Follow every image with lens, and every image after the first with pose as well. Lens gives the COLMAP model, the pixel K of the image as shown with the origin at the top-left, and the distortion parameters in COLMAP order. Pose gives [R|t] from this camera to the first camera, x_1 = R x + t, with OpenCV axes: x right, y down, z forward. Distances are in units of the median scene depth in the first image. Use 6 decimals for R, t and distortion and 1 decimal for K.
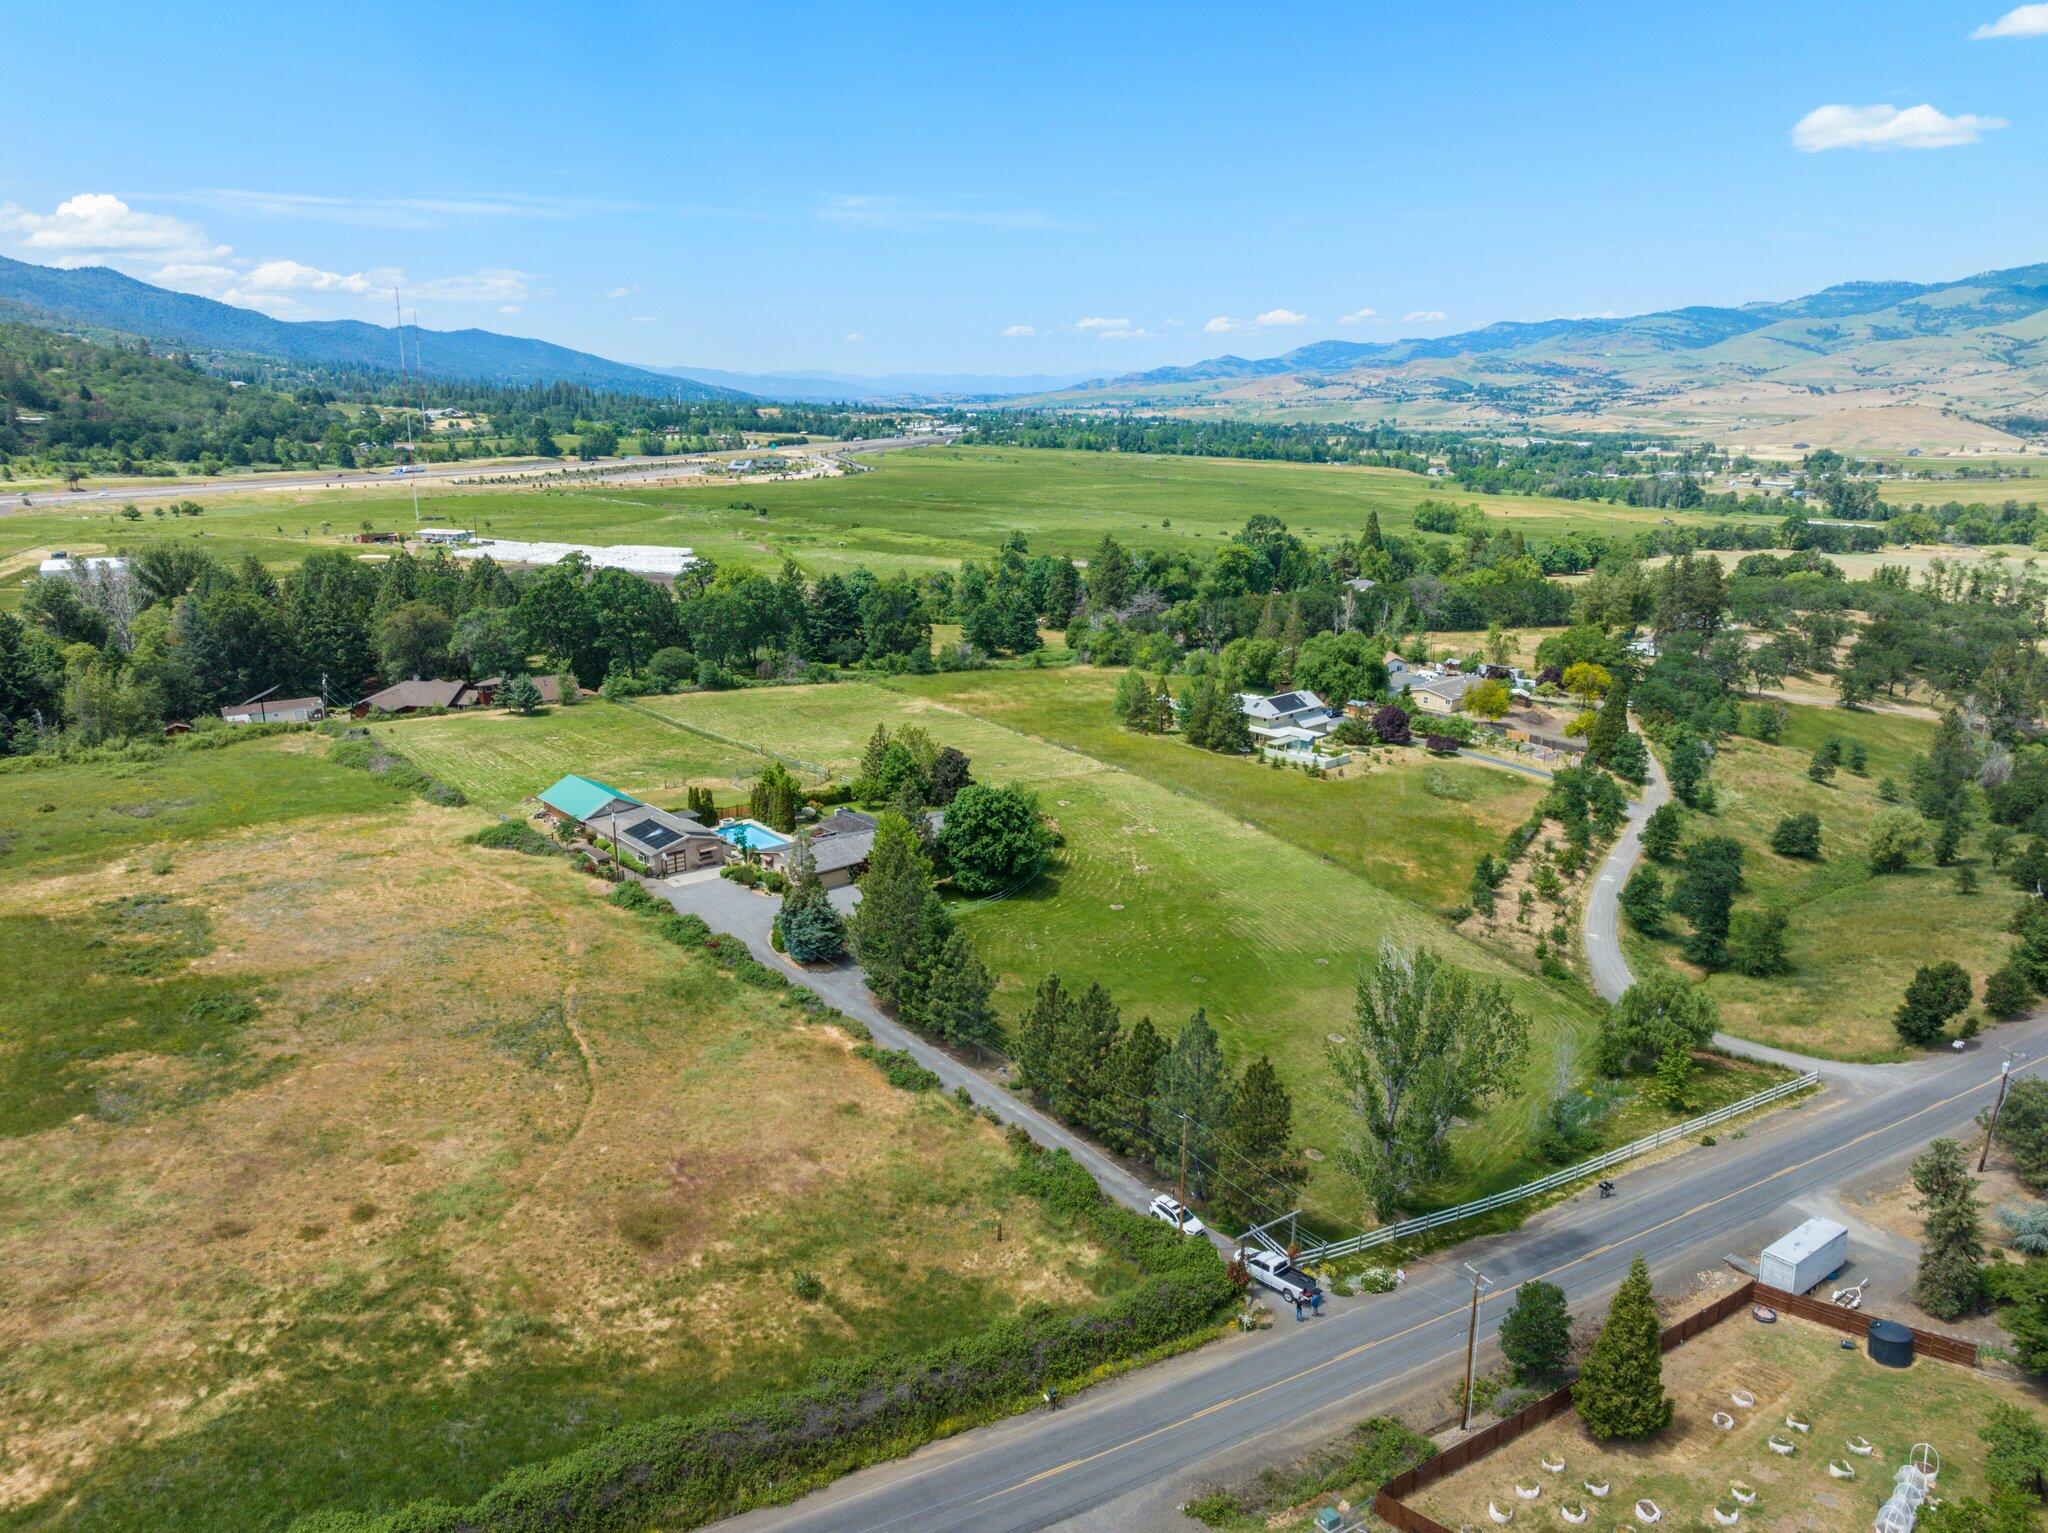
lens RADIAL K [[1431.2, 0, 1024.0], [0, 1431.2, 766.5], [0, 0, 1]] dist [-0.038027, 0.008426]
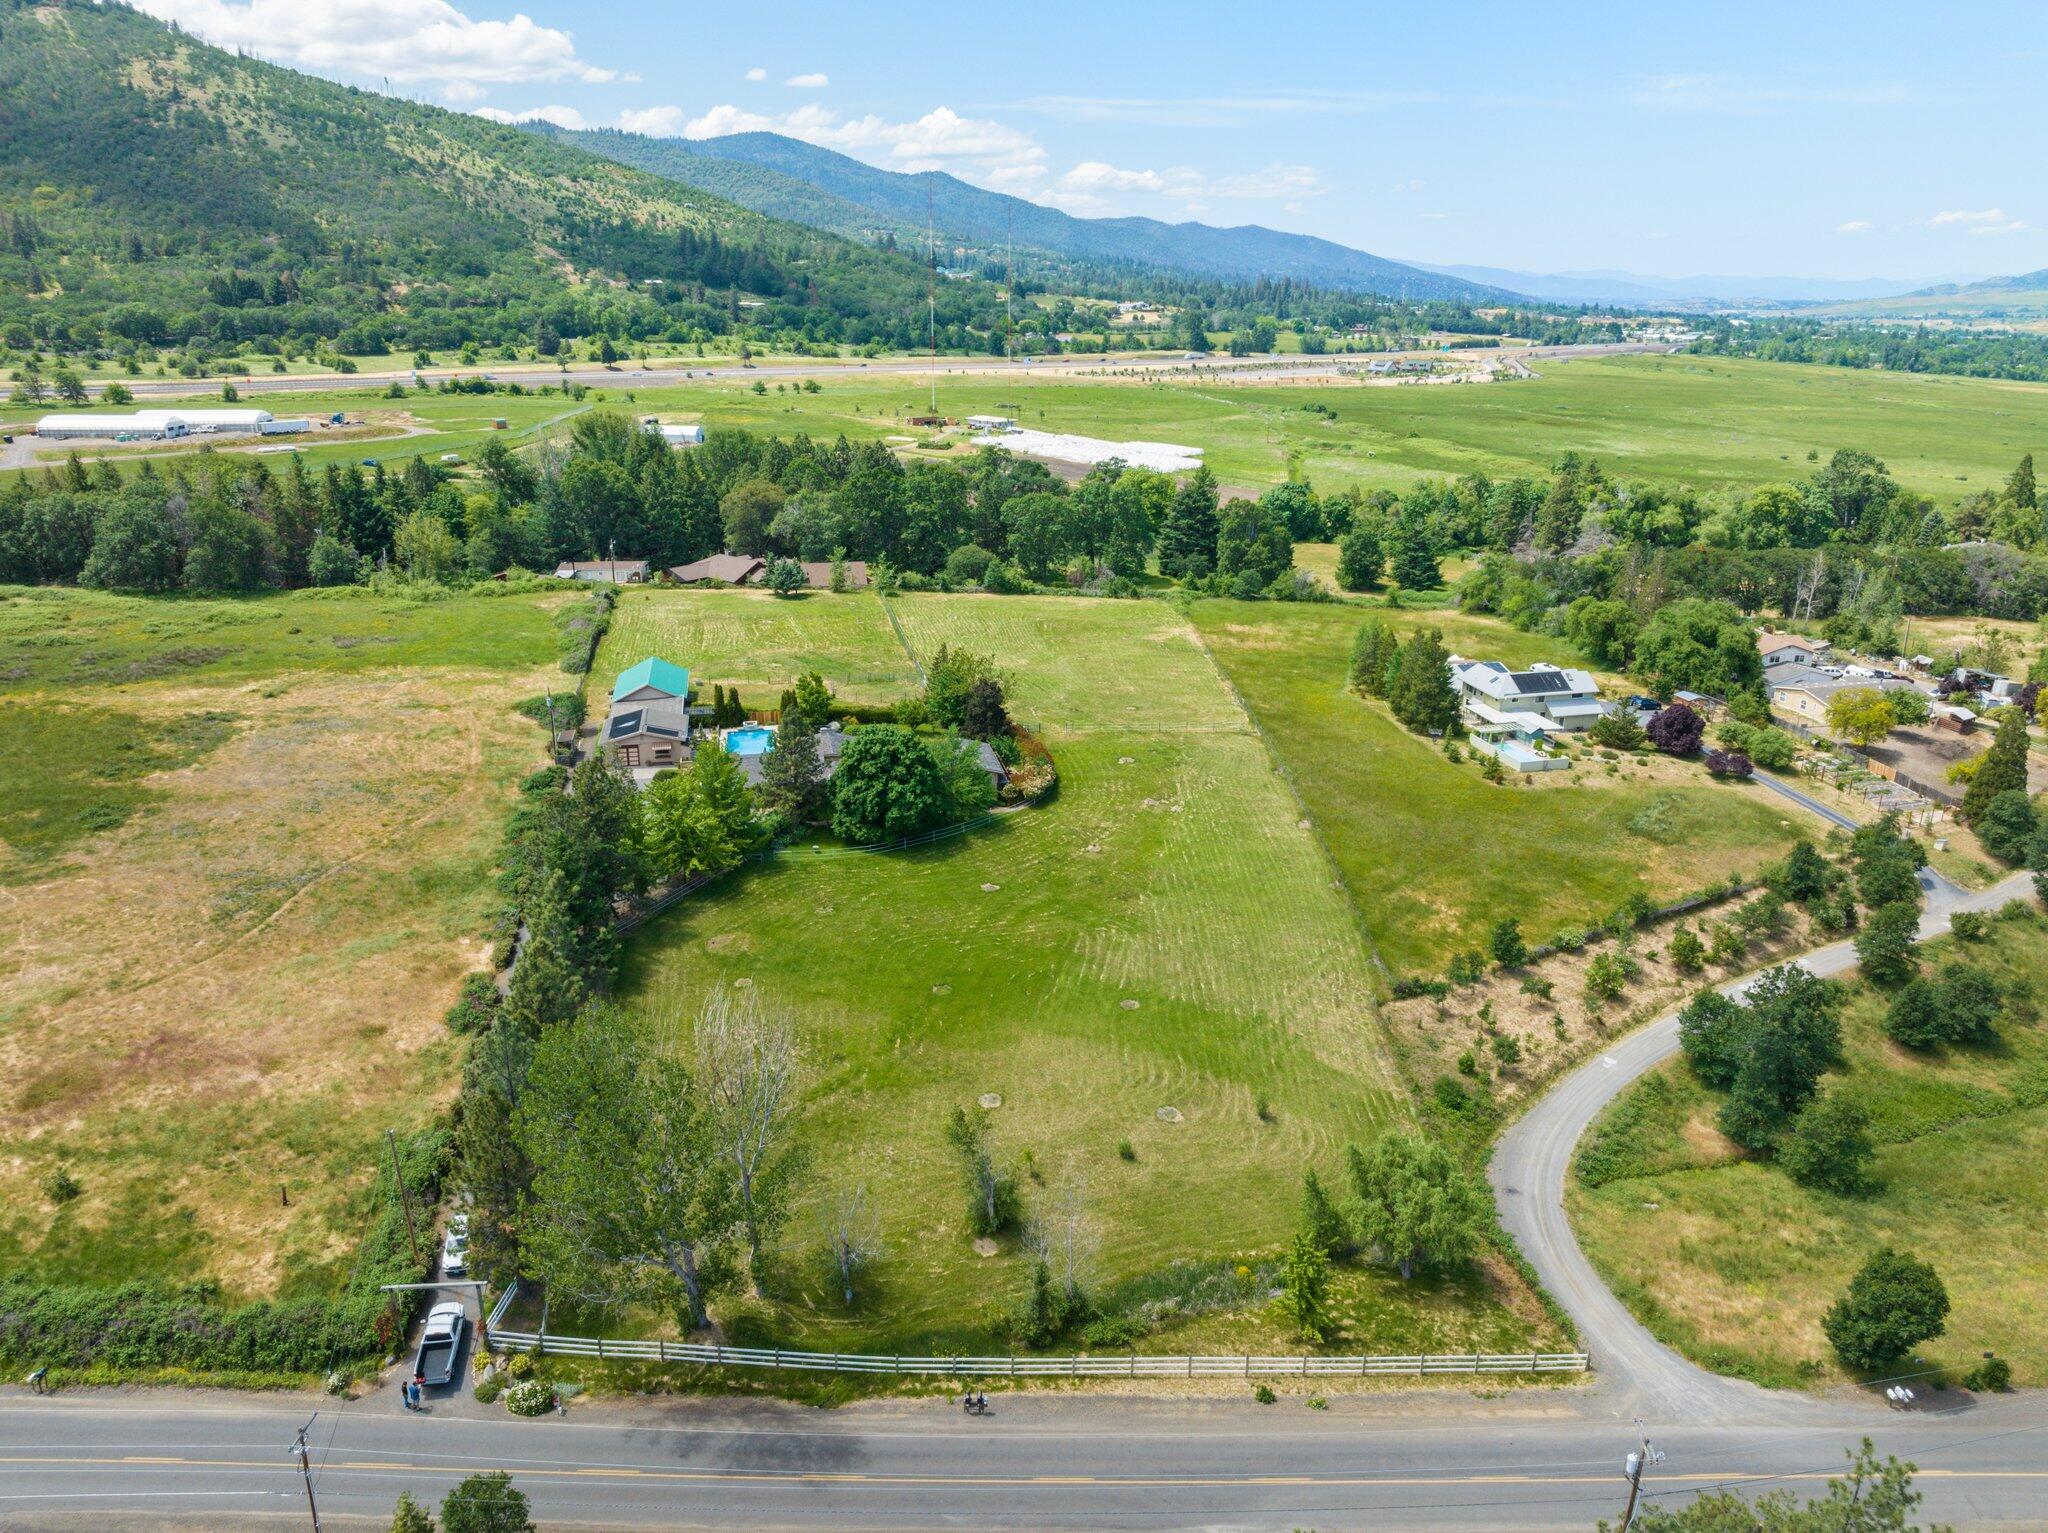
lens RADIAL K [[1435.7, 0, 1024.0], [0, 1435.7, 766.5], [0, 0, 1]] dist [-0.036630, 0.001773]
pose [[0.874853, 0.157244, -0.458155, 0.118454], [-0.127160, 0.987224, 0.096011, -0.014766], [0.467399, -0.025736, 0.883672, 0.064347]]
